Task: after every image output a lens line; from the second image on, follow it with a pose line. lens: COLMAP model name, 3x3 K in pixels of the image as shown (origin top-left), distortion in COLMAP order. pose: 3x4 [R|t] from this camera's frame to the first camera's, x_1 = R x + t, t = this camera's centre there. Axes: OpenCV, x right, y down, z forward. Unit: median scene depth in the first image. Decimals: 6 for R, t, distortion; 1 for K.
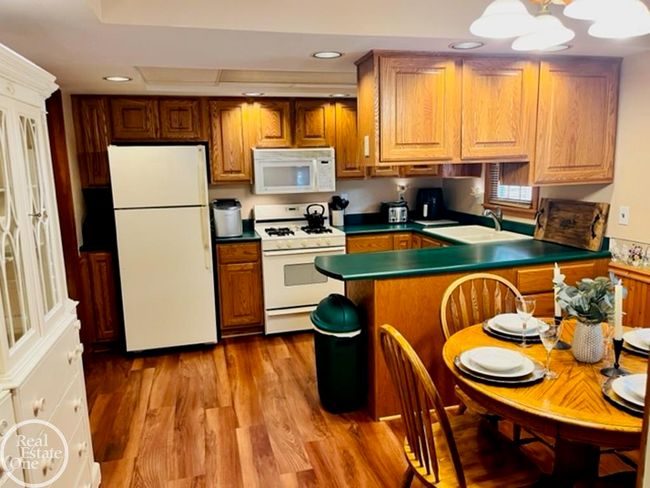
lens RADIAL K [[490.6, 0, 322.8], [0, 490.6, 244.0], [0, 0, 1]] dist [0.040606, -0.063765]
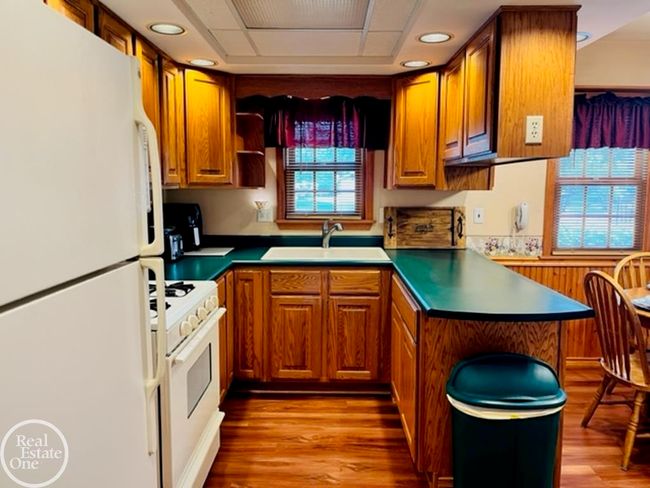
lens RADIAL K [[490.6, 0, 323.6], [0, 490.6, 240.2], [0, 0, 1]] dist [0.040606, -0.063765]
pose [[0.275956, -0.086703, 0.957252, -0.579350], [0.148409, 0.987823, 0.046688, -0.098607], [-0.949644, 0.129181, 0.285463, 0.910406]]
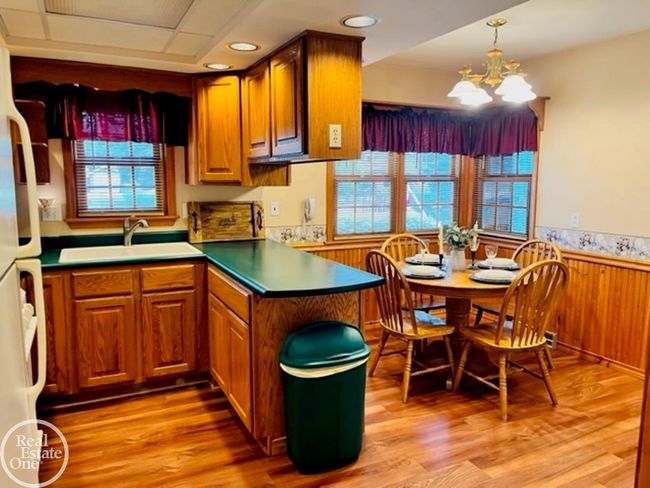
lens RADIAL K [[490.6, 0, 324.9], [0, 490.6, 240.3], [0, 0, 1]] dist [0.040606, -0.063765]
pose [[-0.194170, -0.098903, 0.975969, -0.644468], [0.160565, 0.978282, 0.131082, -0.112367], [-0.967738, 0.182159, -0.174073, 0.990805]]
